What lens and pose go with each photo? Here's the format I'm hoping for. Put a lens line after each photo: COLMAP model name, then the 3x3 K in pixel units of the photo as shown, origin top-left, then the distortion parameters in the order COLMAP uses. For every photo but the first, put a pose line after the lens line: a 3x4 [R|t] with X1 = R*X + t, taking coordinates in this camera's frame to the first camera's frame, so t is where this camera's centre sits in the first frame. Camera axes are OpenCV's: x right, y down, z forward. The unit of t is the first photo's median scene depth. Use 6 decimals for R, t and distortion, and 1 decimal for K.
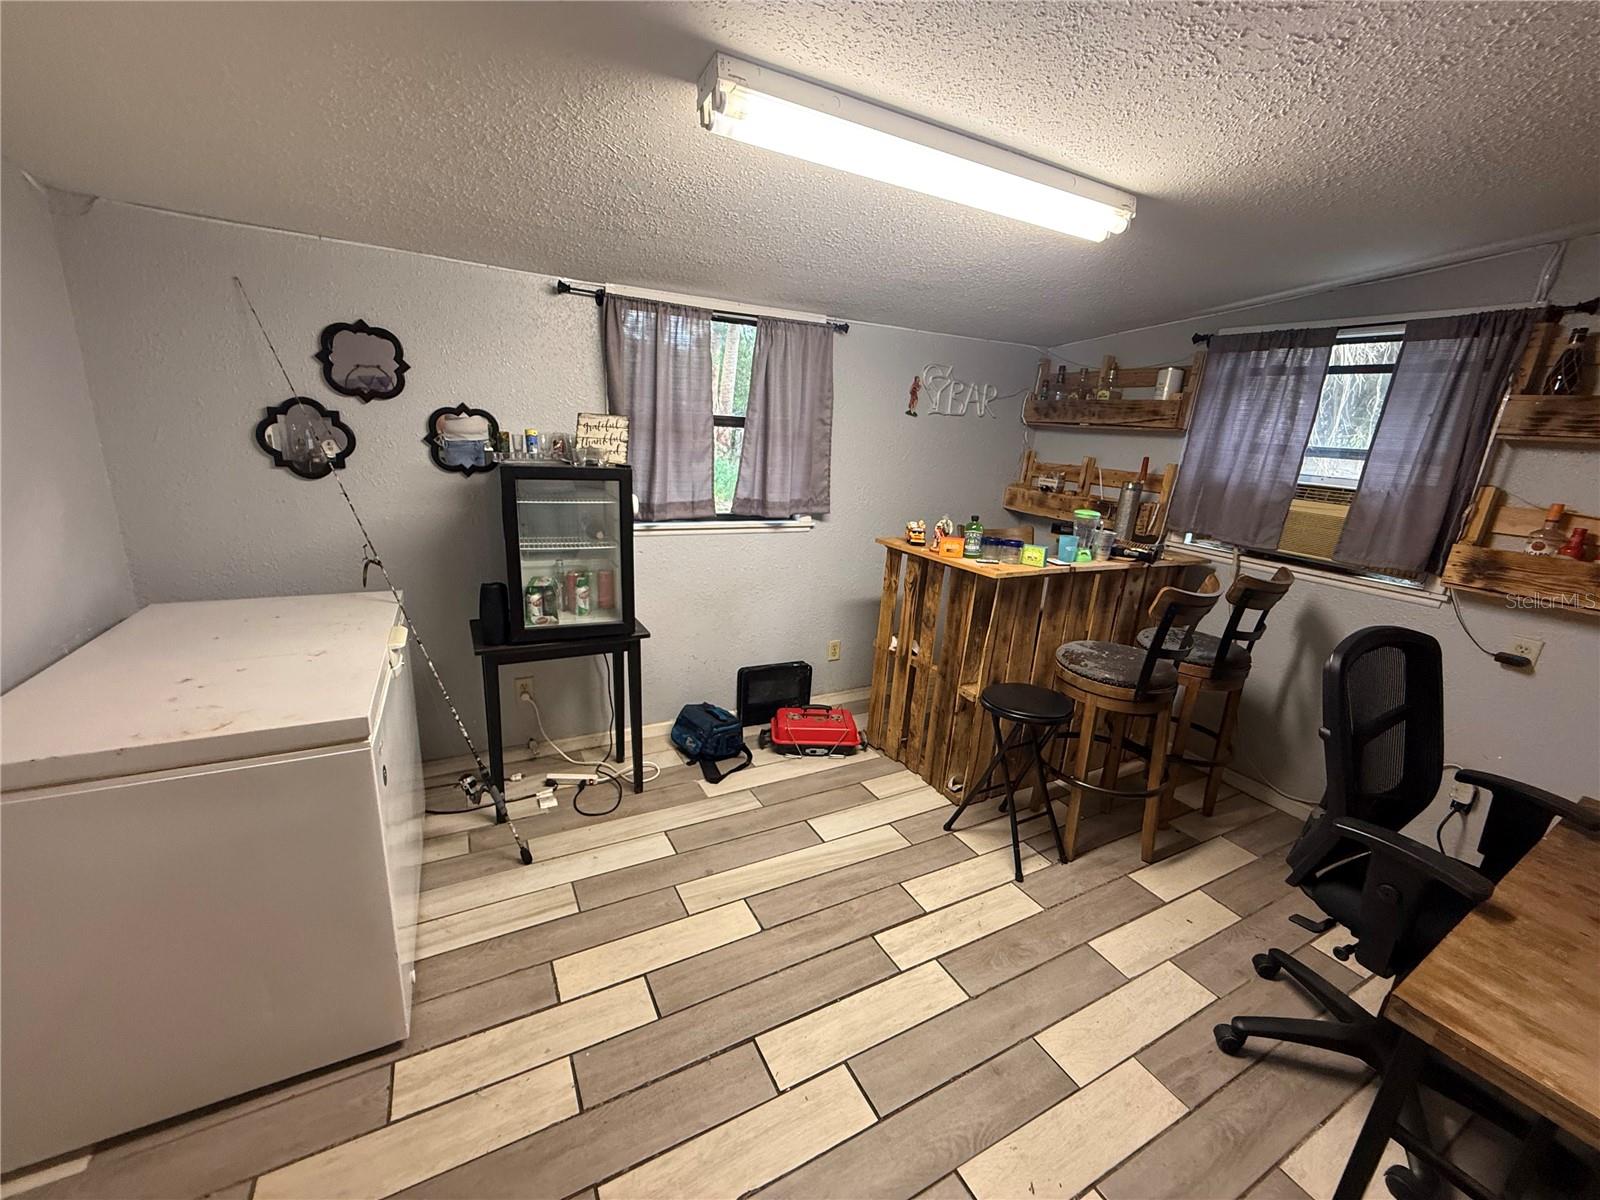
lens RADIAL K [[636.3, 0, 796.9], [0, 636.3, 600.3], [0, 0, 1]] dist [0.000882, 0.000391]
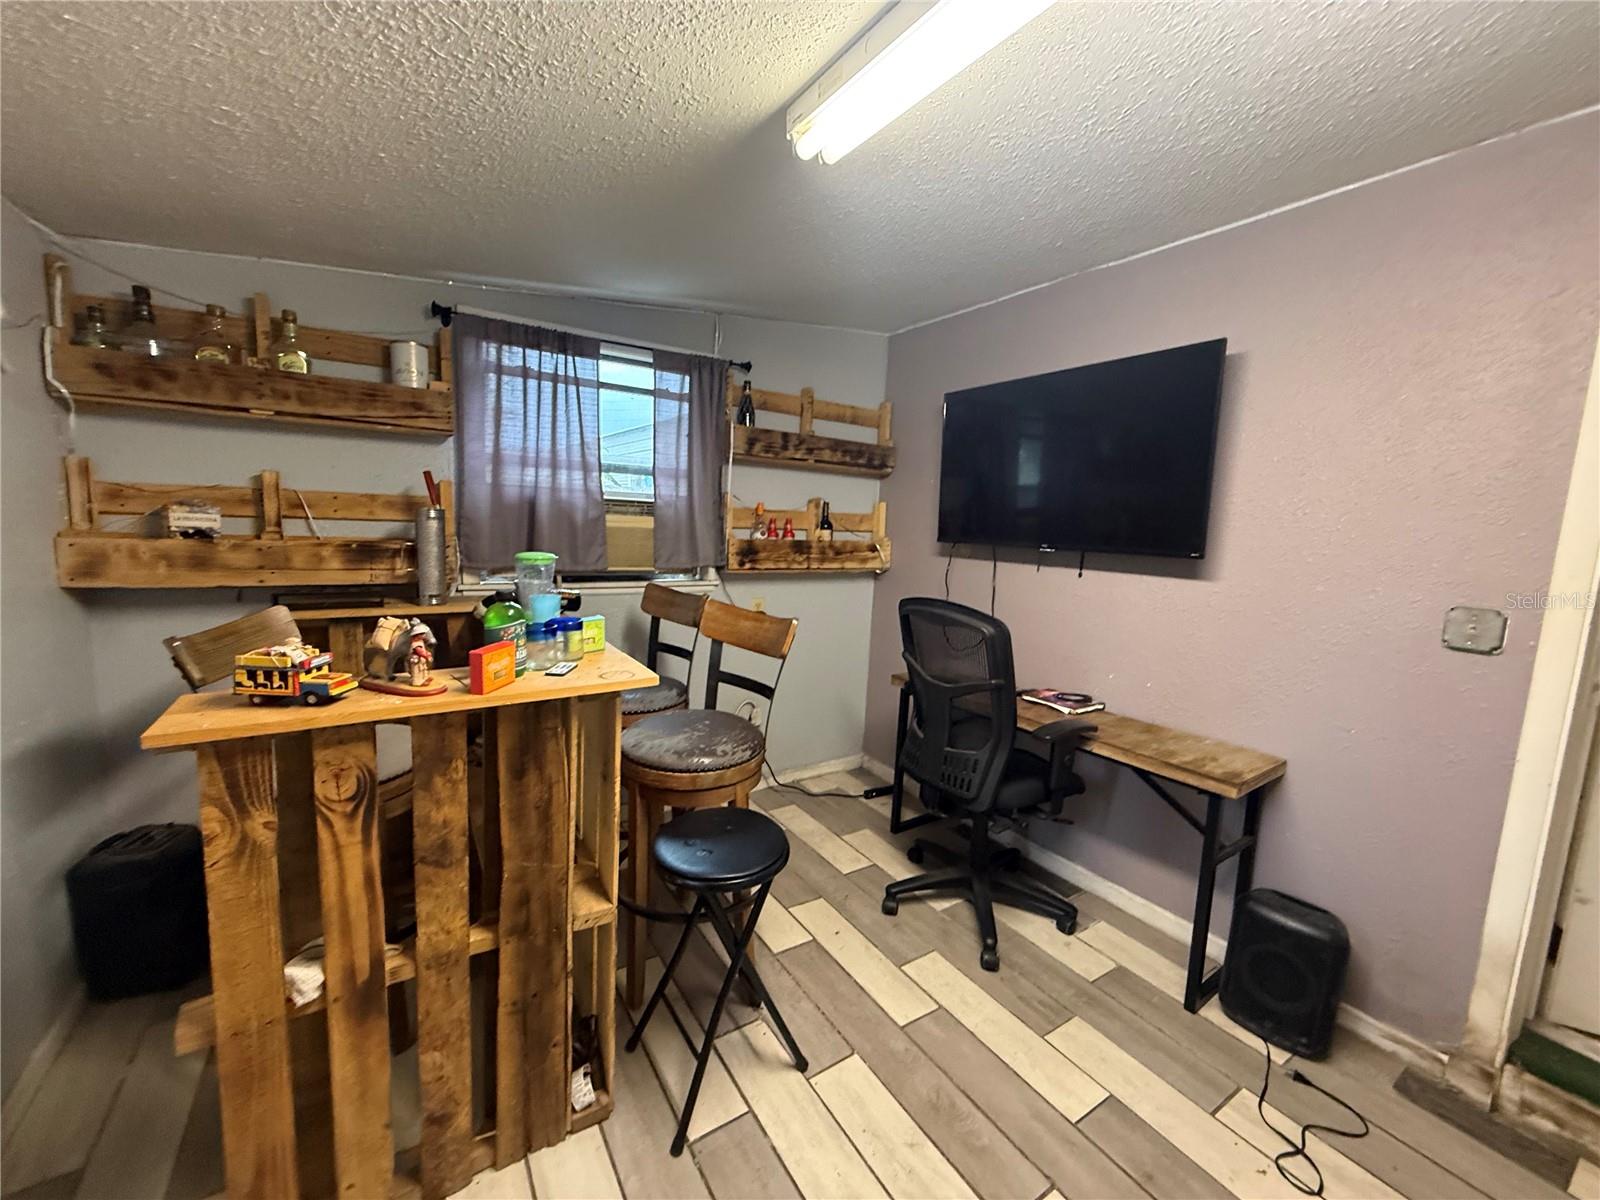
lens RADIAL K [[636.3, 0, 796.9], [0, 636.3, 600.3], [0, 0, 1]] dist [0.000882, 0.000391]
pose [[-0.072408, -0.195202, 0.978087, -0.205211], [0.222387, 0.952812, 0.206621, -0.173660], [-0.972266, 0.232475, -0.025581, 0.792505]]
